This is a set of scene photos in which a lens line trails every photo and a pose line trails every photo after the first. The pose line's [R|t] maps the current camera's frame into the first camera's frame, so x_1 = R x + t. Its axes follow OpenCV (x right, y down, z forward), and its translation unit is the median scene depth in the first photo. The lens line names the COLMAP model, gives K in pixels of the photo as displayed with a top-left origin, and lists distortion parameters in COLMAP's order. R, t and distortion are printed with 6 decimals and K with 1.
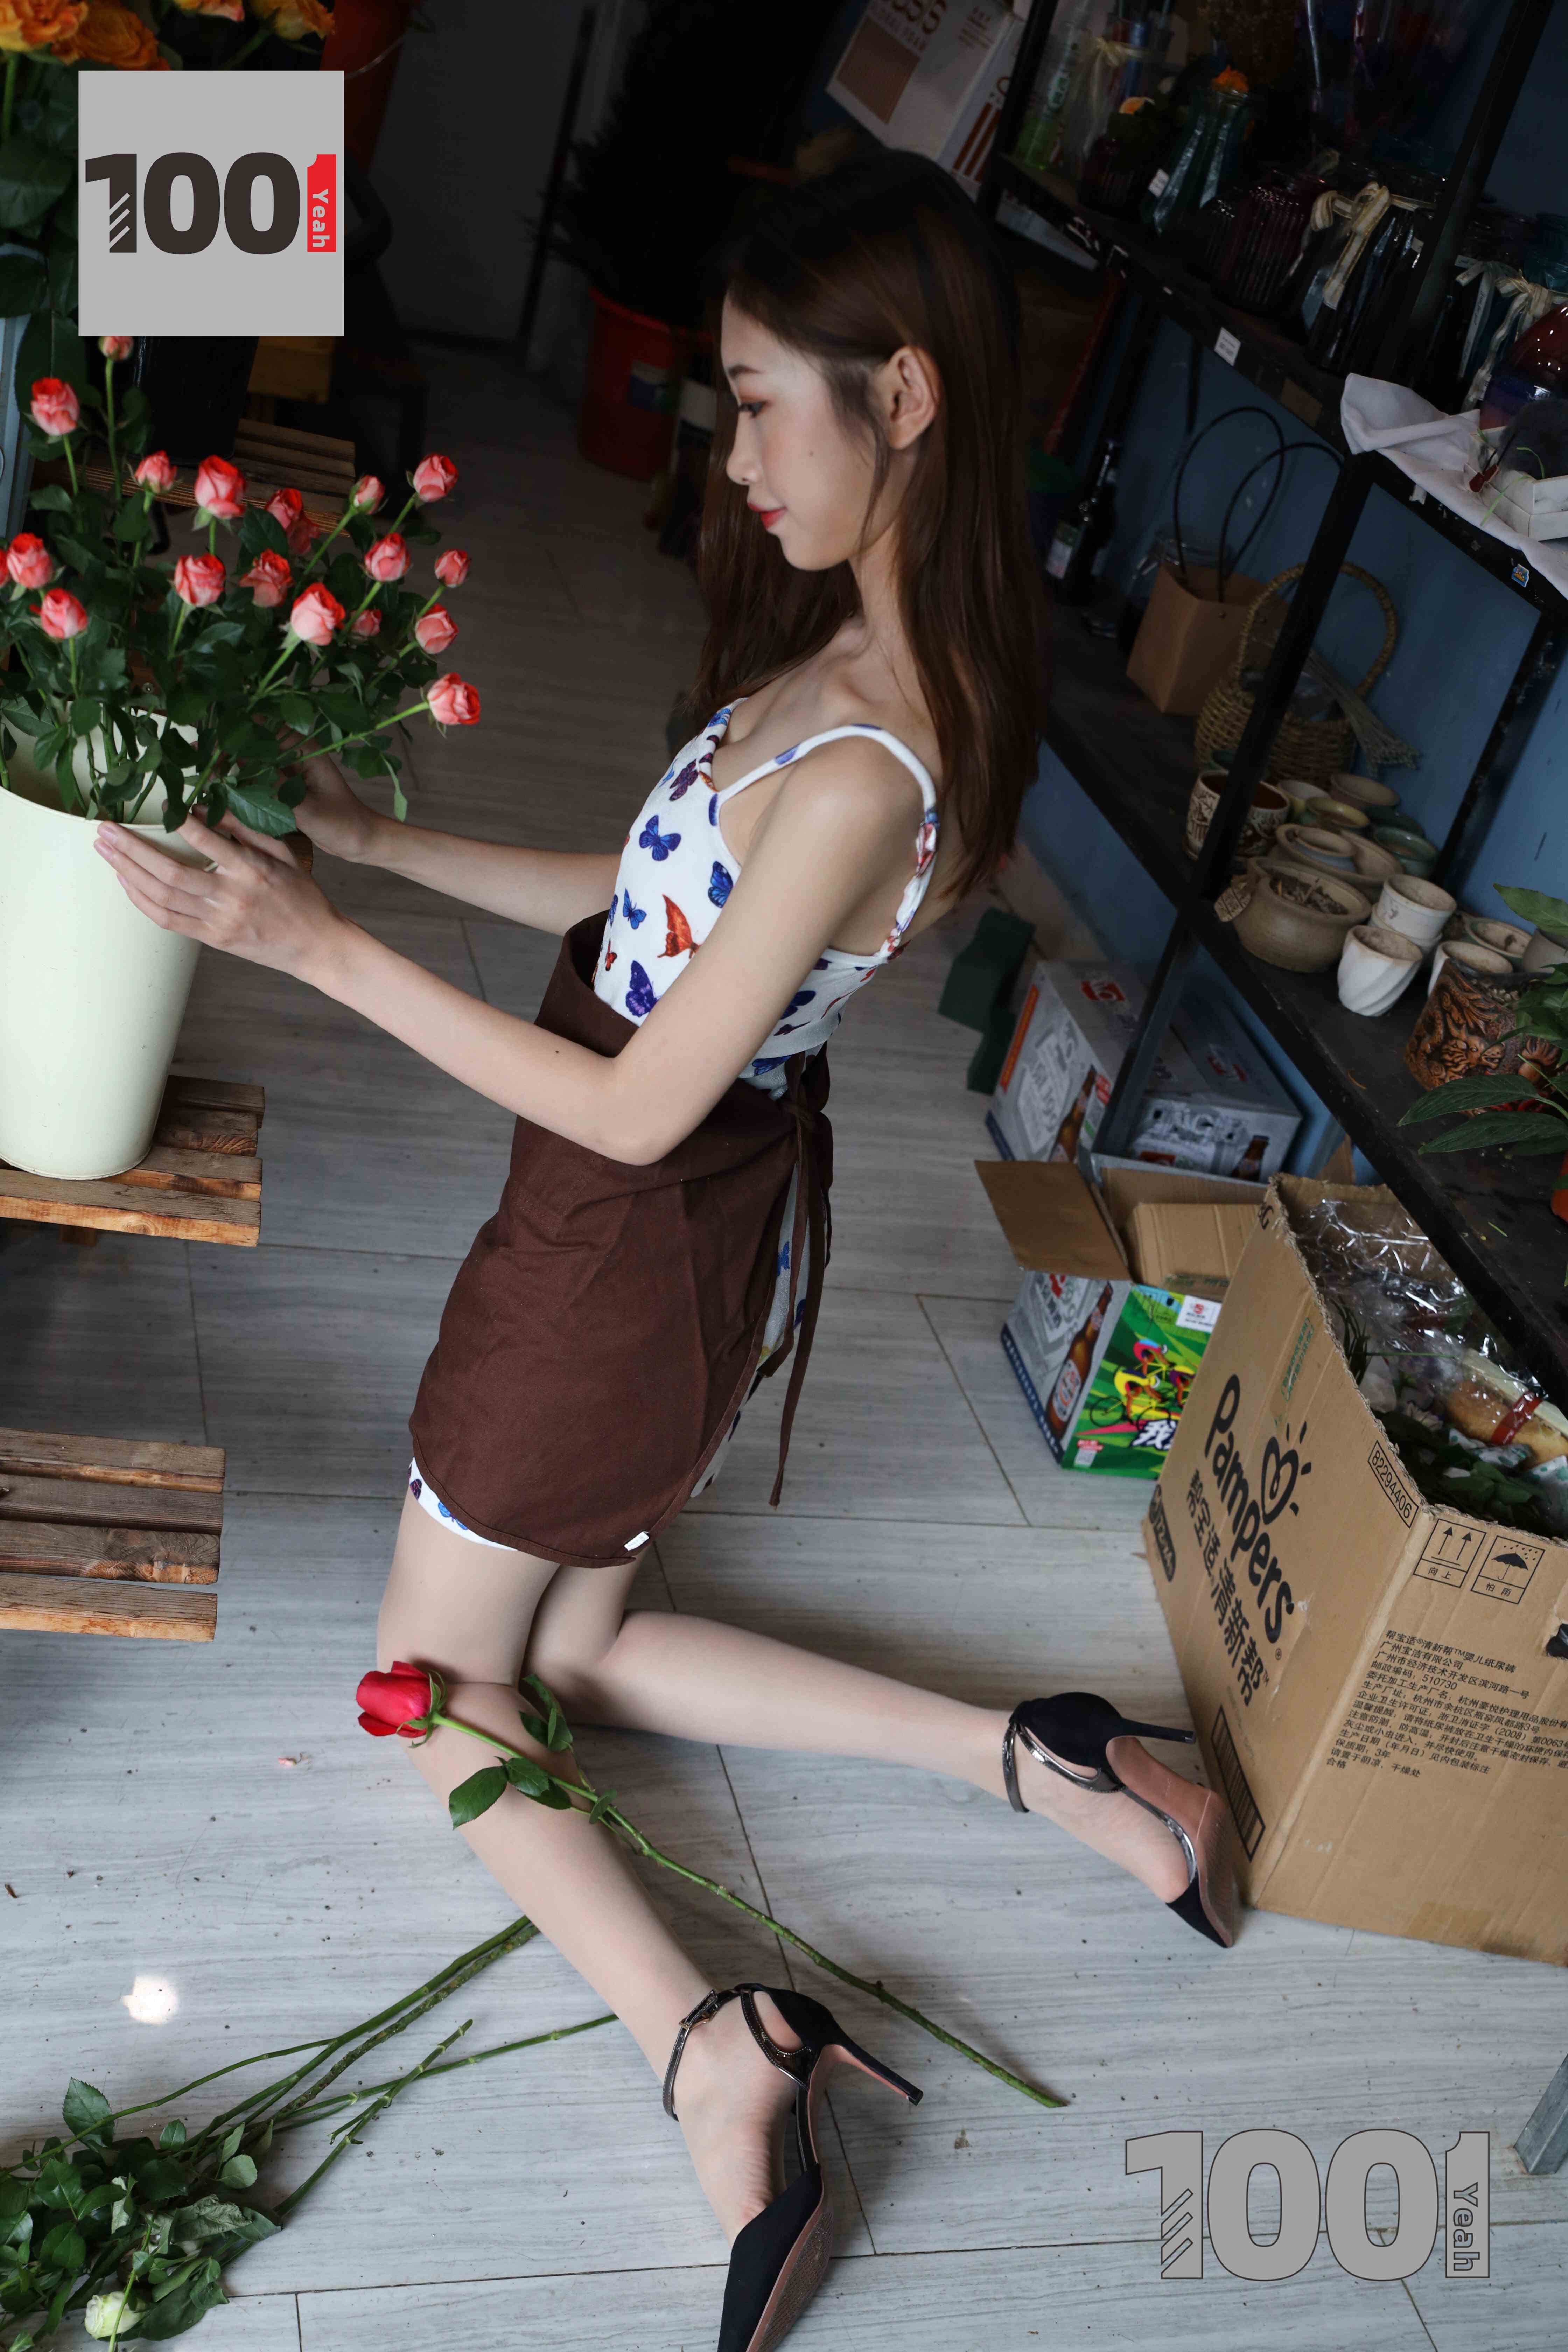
lens RADIAL K [[2615.0, 0, 786.0], [0, 2615.0, 1181.4], [0, 0, 1]] dist [0.016819, 0.000000]
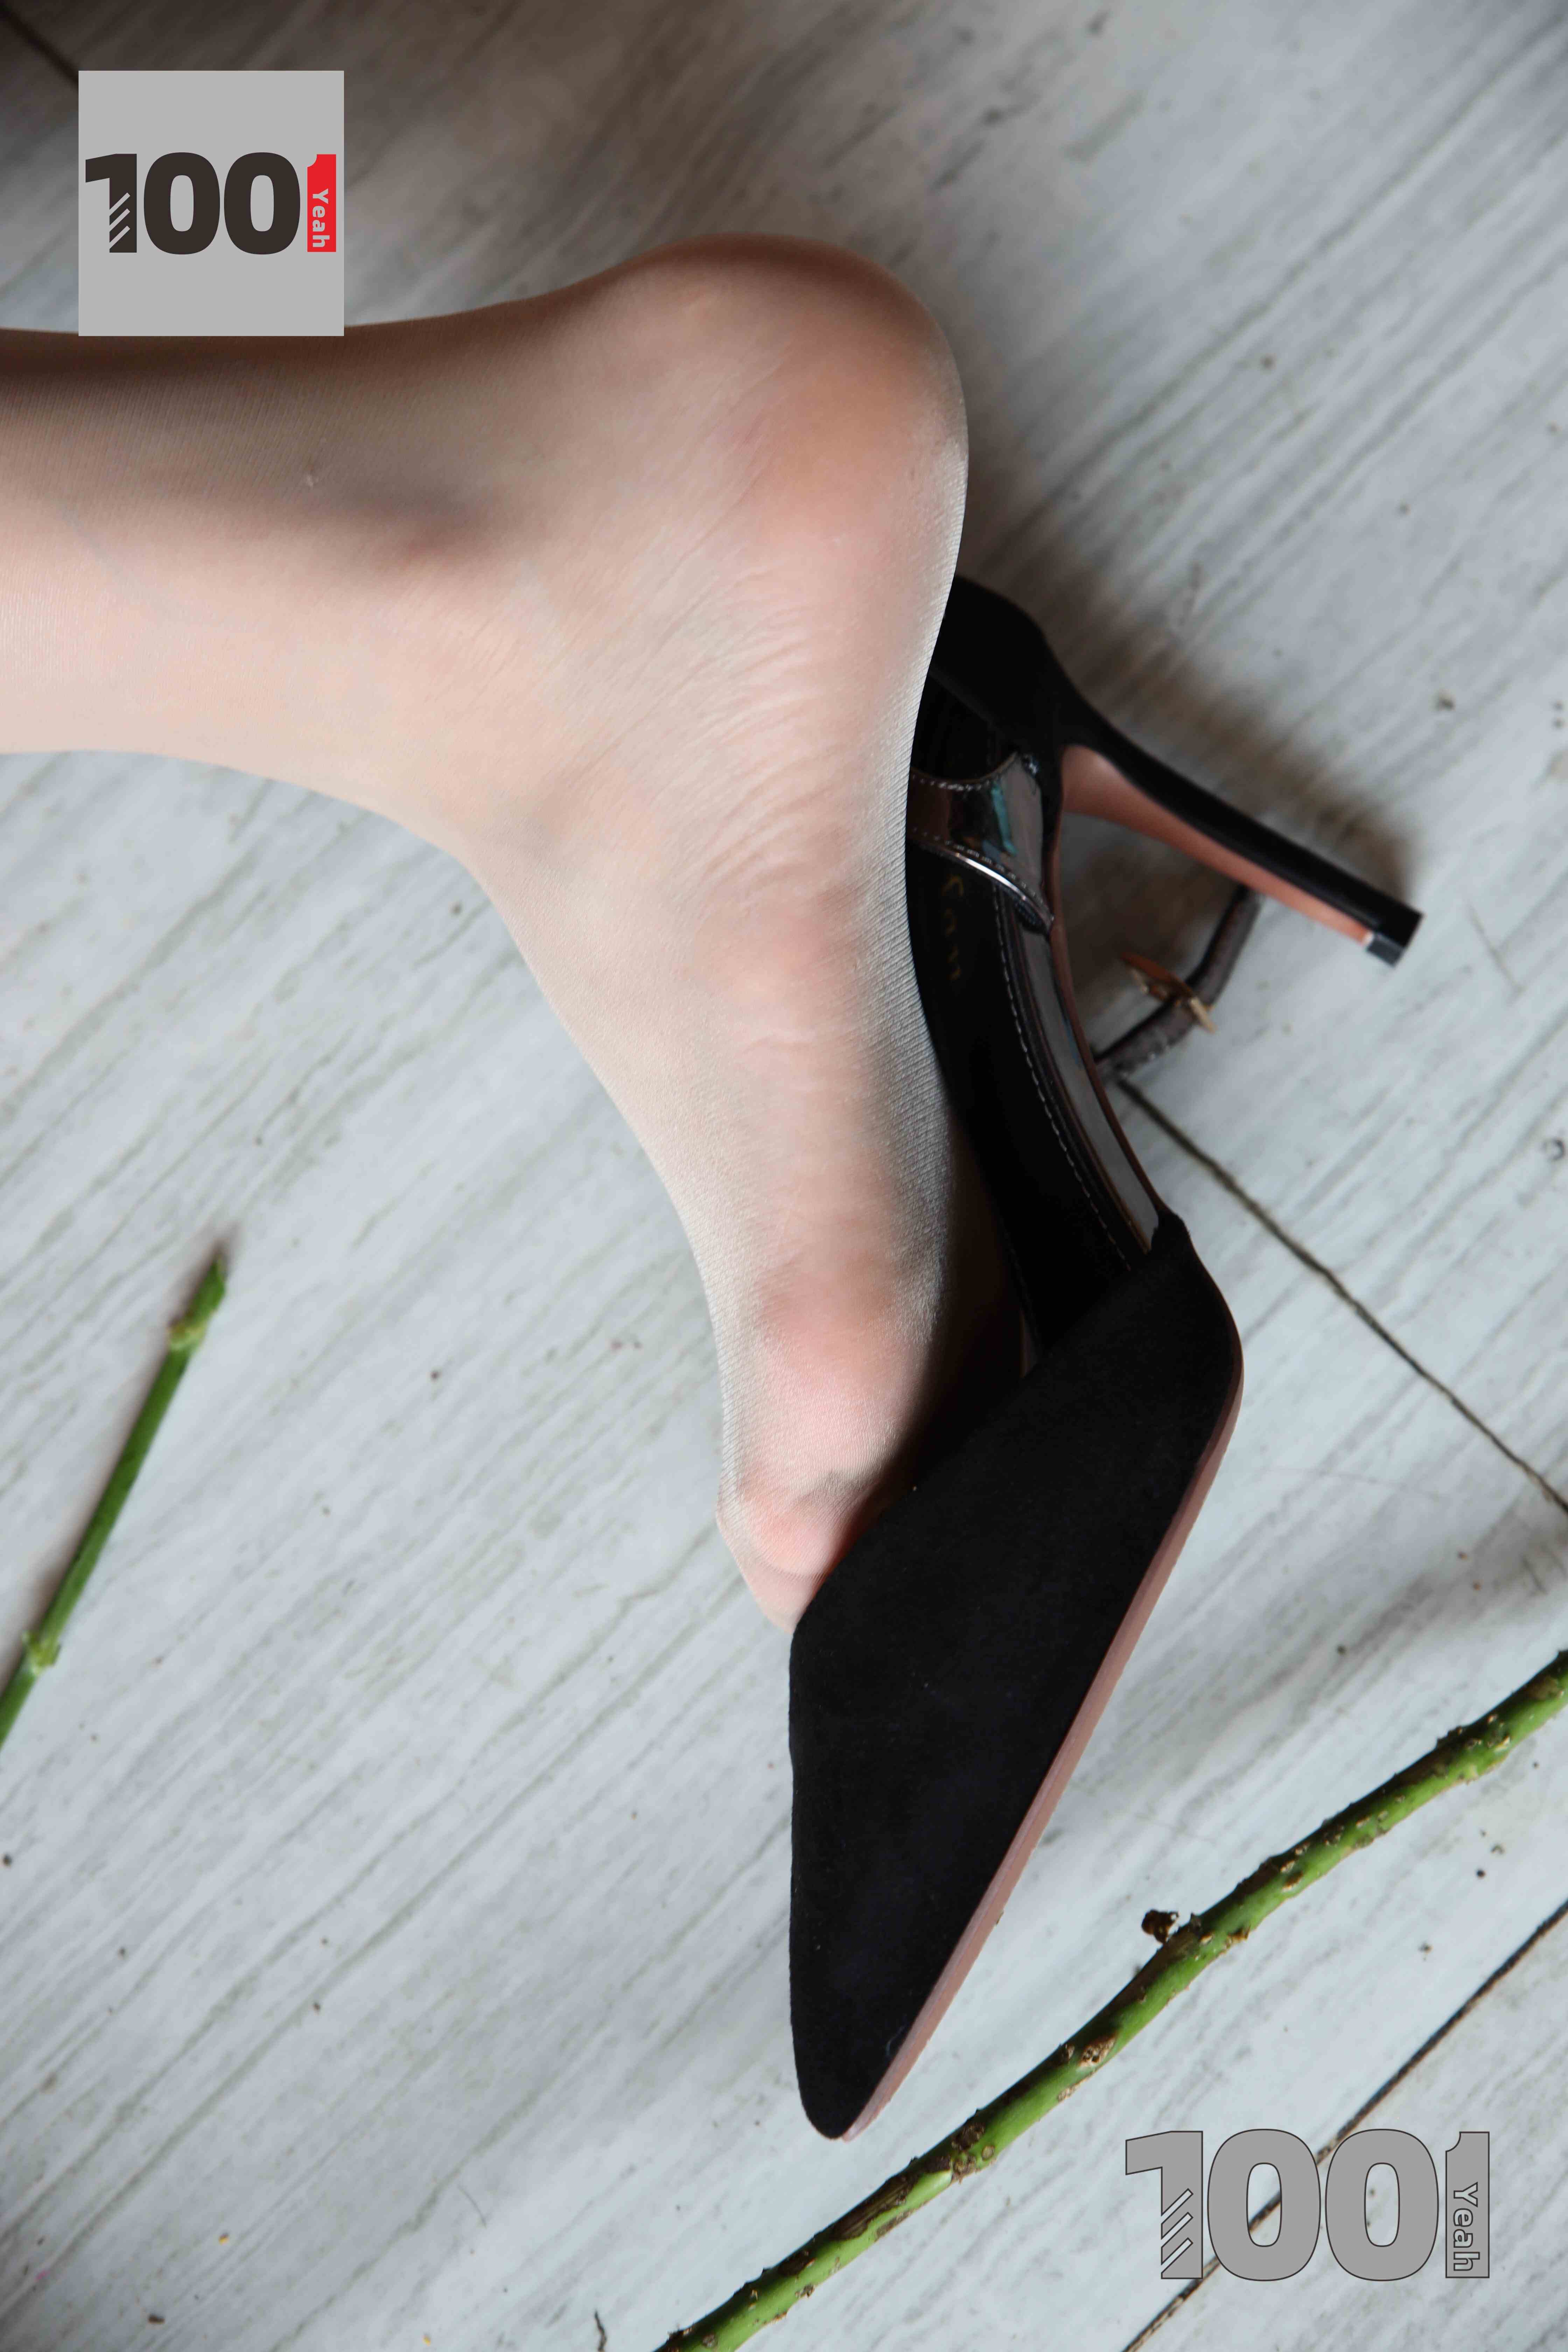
lens RADIAL K [[4197.8, 0, 728.6], [0, 4197.8, 1151.0], [0, 0, 1]] dist [0.146524, 0.000000]
pose [[0.819617, -0.535551, -0.203502, 0.051222], [0.514621, 0.532113, 0.672325, 0.057325], [-0.251778, -0.655775, 0.711735, 0.634414]]
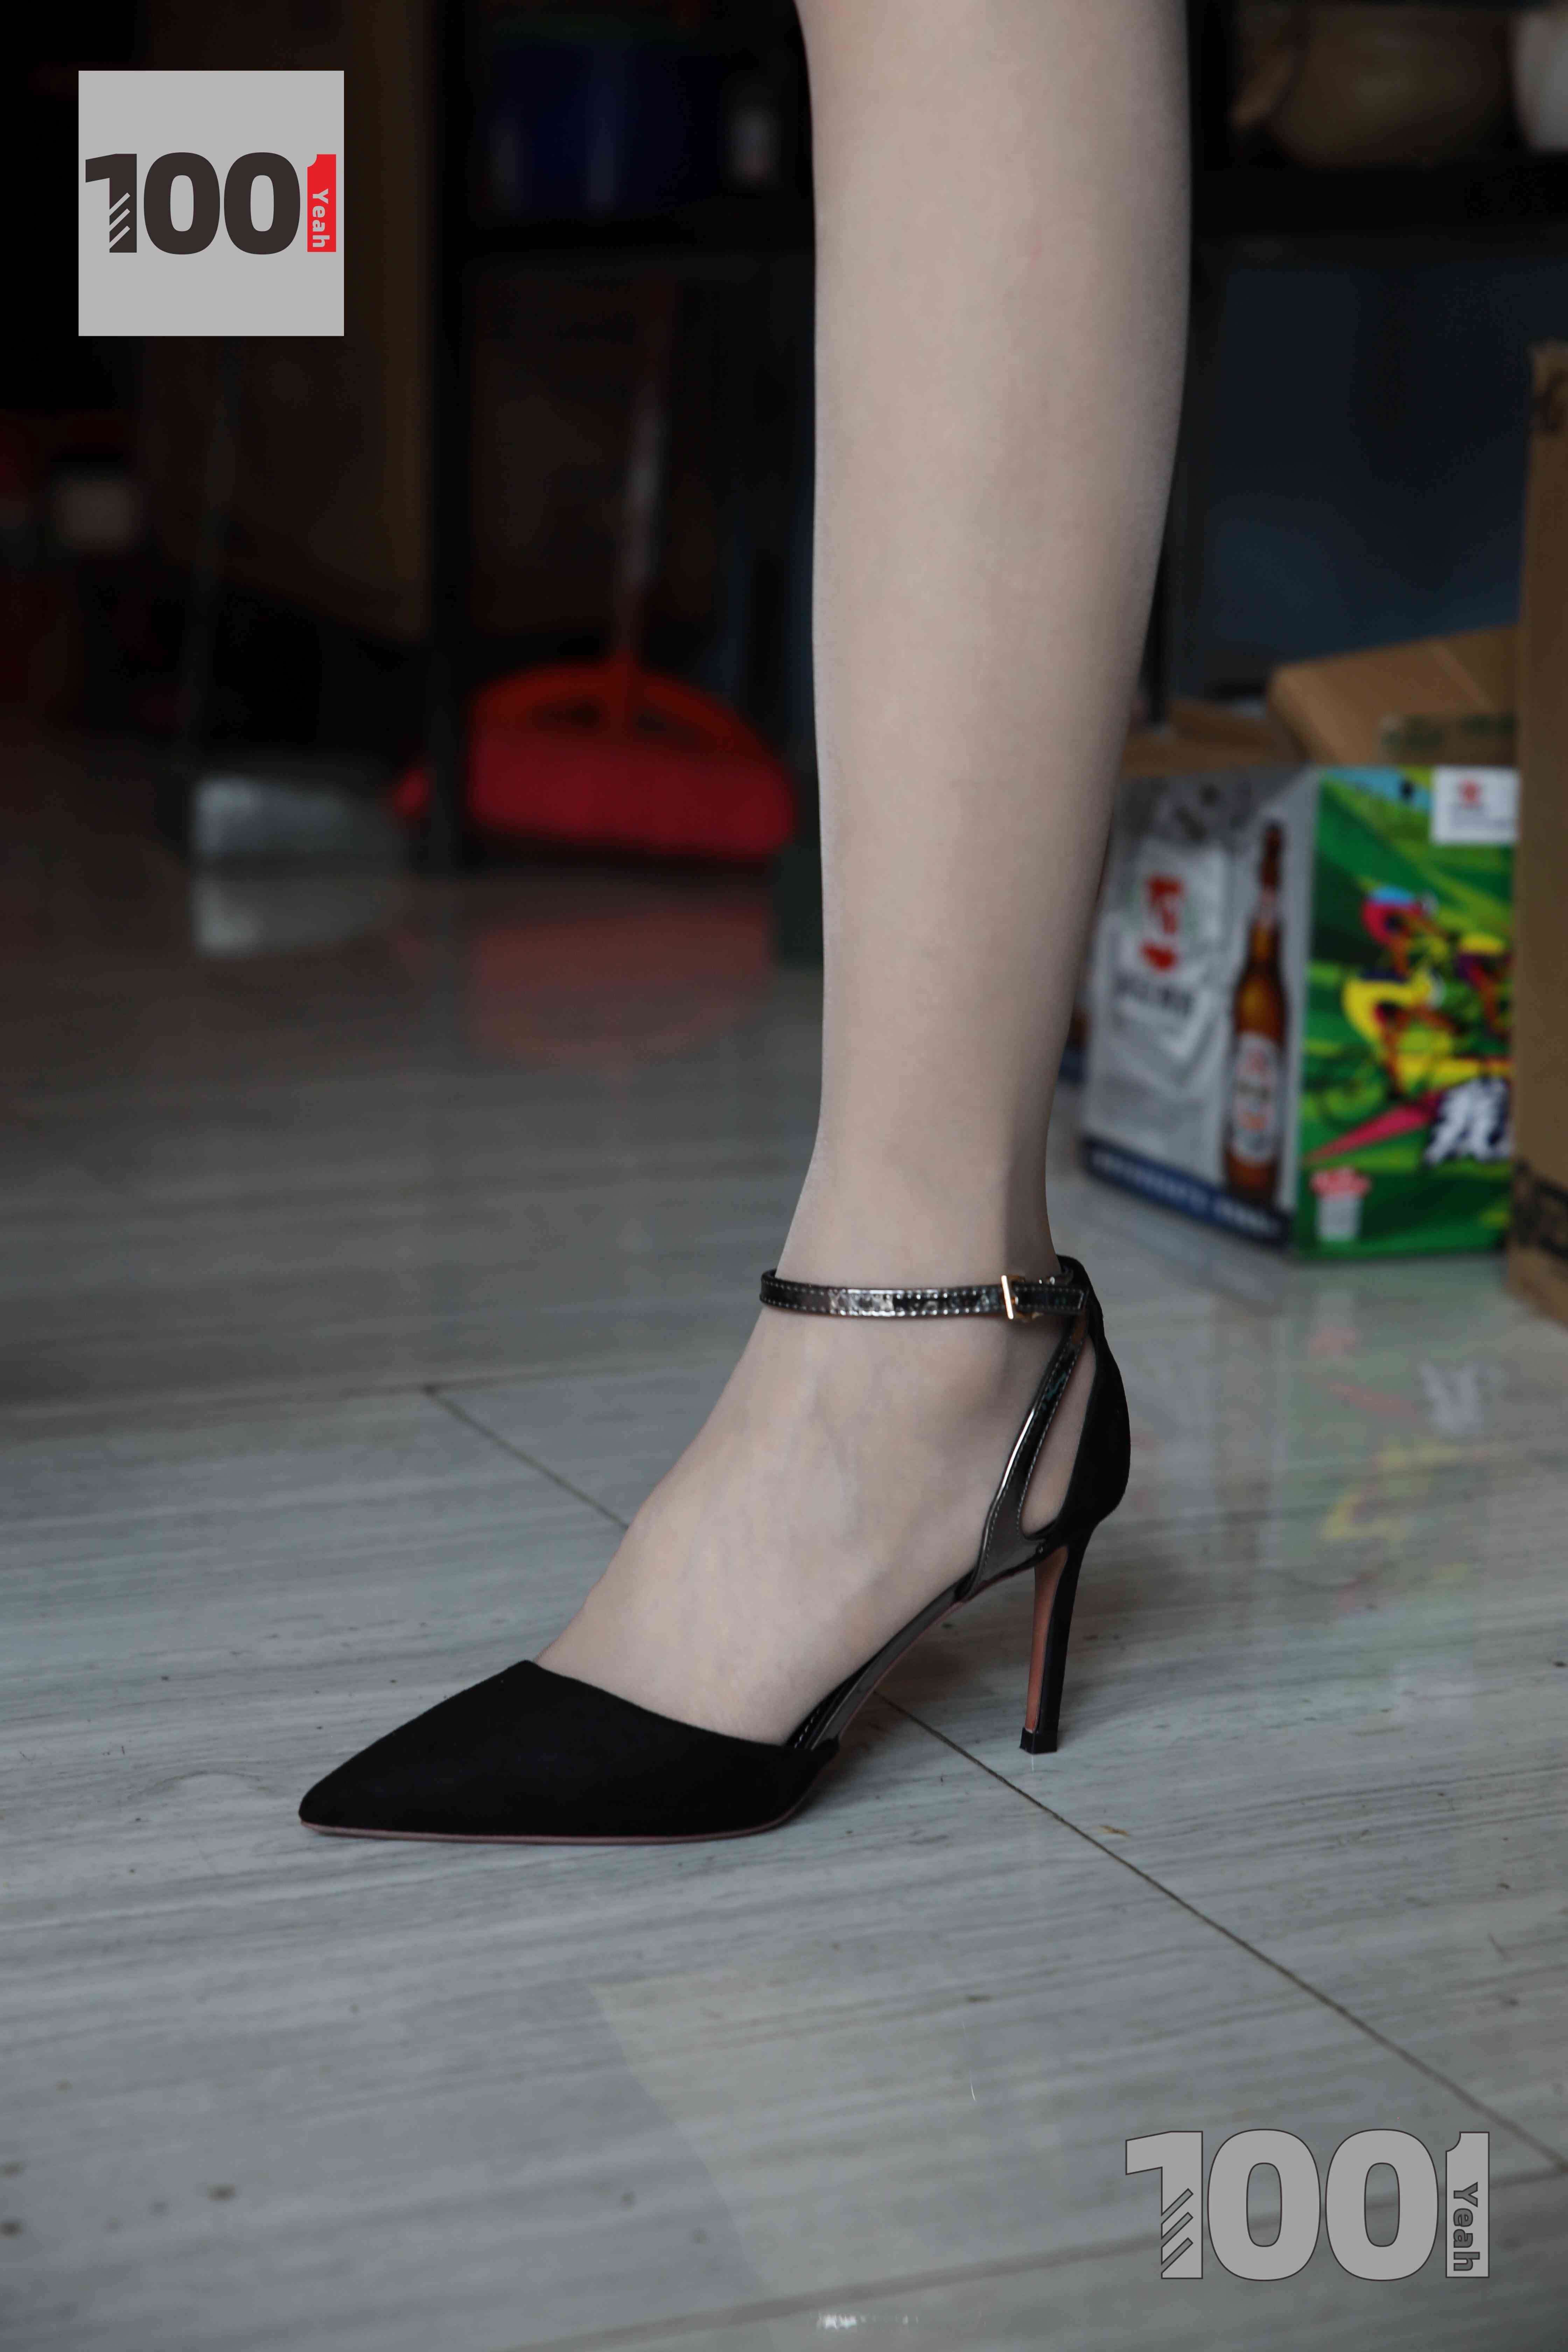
lens RADIAL K [[4197.8, 0, 775.4], [0, 4197.8, 1169.8], [0, 0, 1]] dist [0.146524, 0.000000]
pose [[0.959299, -0.257951, 0.114917, -0.075465], [0.280857, 0.913871, -0.293188, 0.344573], [-0.029391, 0.313531, 0.949123, 0.362596]]
